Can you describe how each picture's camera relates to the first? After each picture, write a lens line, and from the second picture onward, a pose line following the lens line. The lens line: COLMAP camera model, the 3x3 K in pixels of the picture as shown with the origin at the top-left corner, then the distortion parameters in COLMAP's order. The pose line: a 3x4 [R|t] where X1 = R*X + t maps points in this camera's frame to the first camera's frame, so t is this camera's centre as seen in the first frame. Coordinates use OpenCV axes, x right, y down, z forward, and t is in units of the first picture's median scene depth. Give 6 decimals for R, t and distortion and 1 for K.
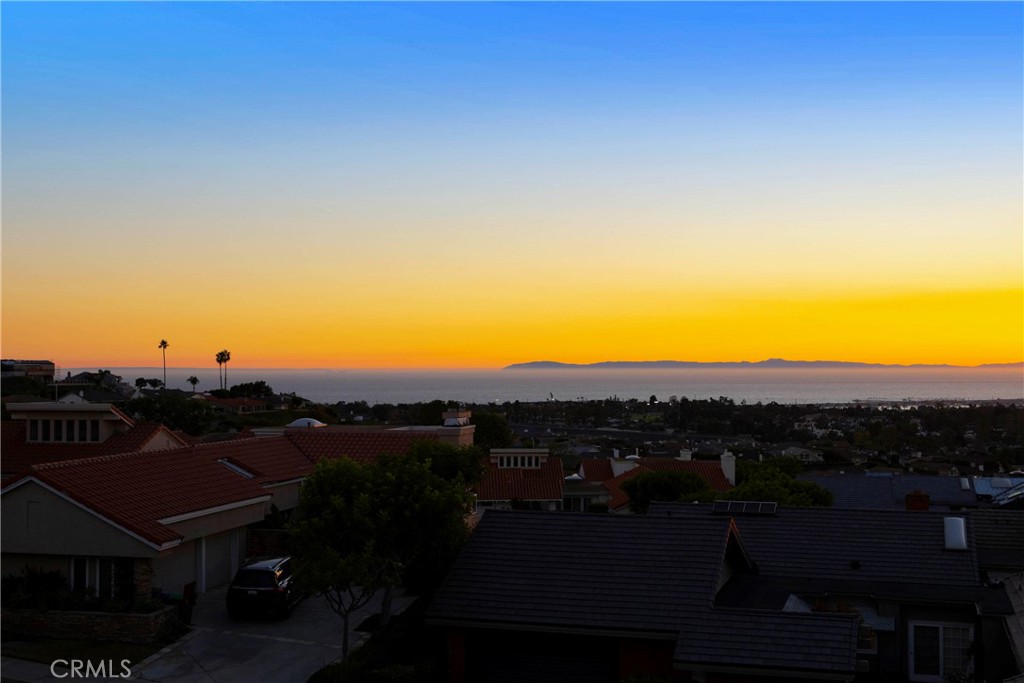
lens RADIAL K [[1264.2, 0, 512.0], [0, 1264.2, 341.5], [0, 0, 1]] dist [0.023772, -0.015809]
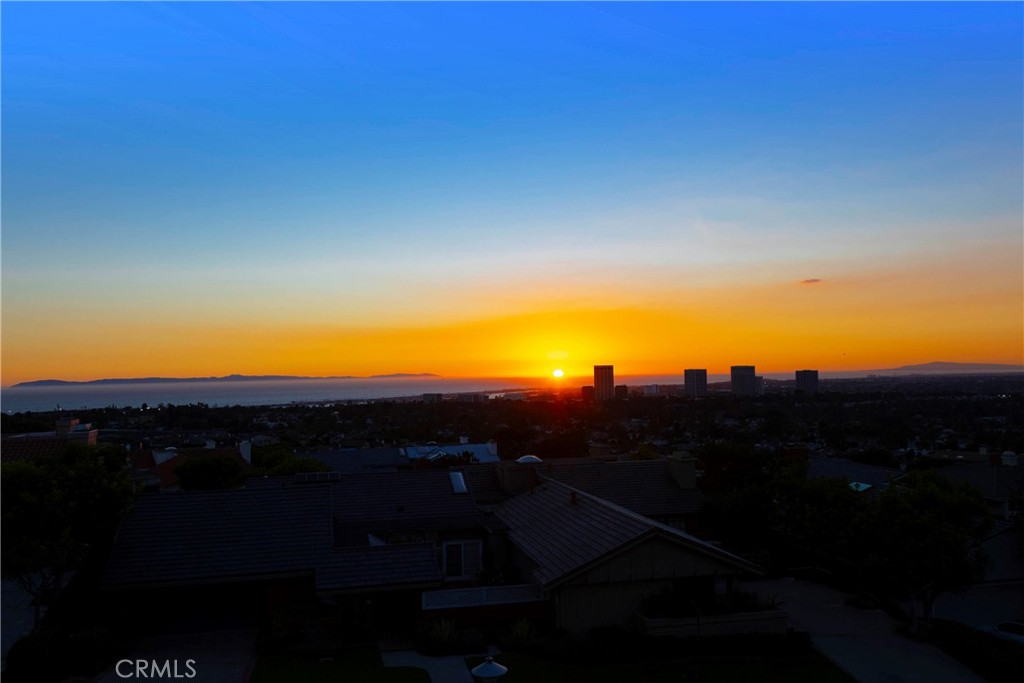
lens RADIAL K [[859.4, 0, 453.0], [0, 859.4, 341.1], [0, 0, 1]] dist [0.041656, -0.004816]
pose [[0.867302, 0.002297, 0.497777, -0.160638], [0.010512, 0.999682, -0.022928, 0.001642], [-0.497672, 0.025118, 0.867002, 0.073687]]
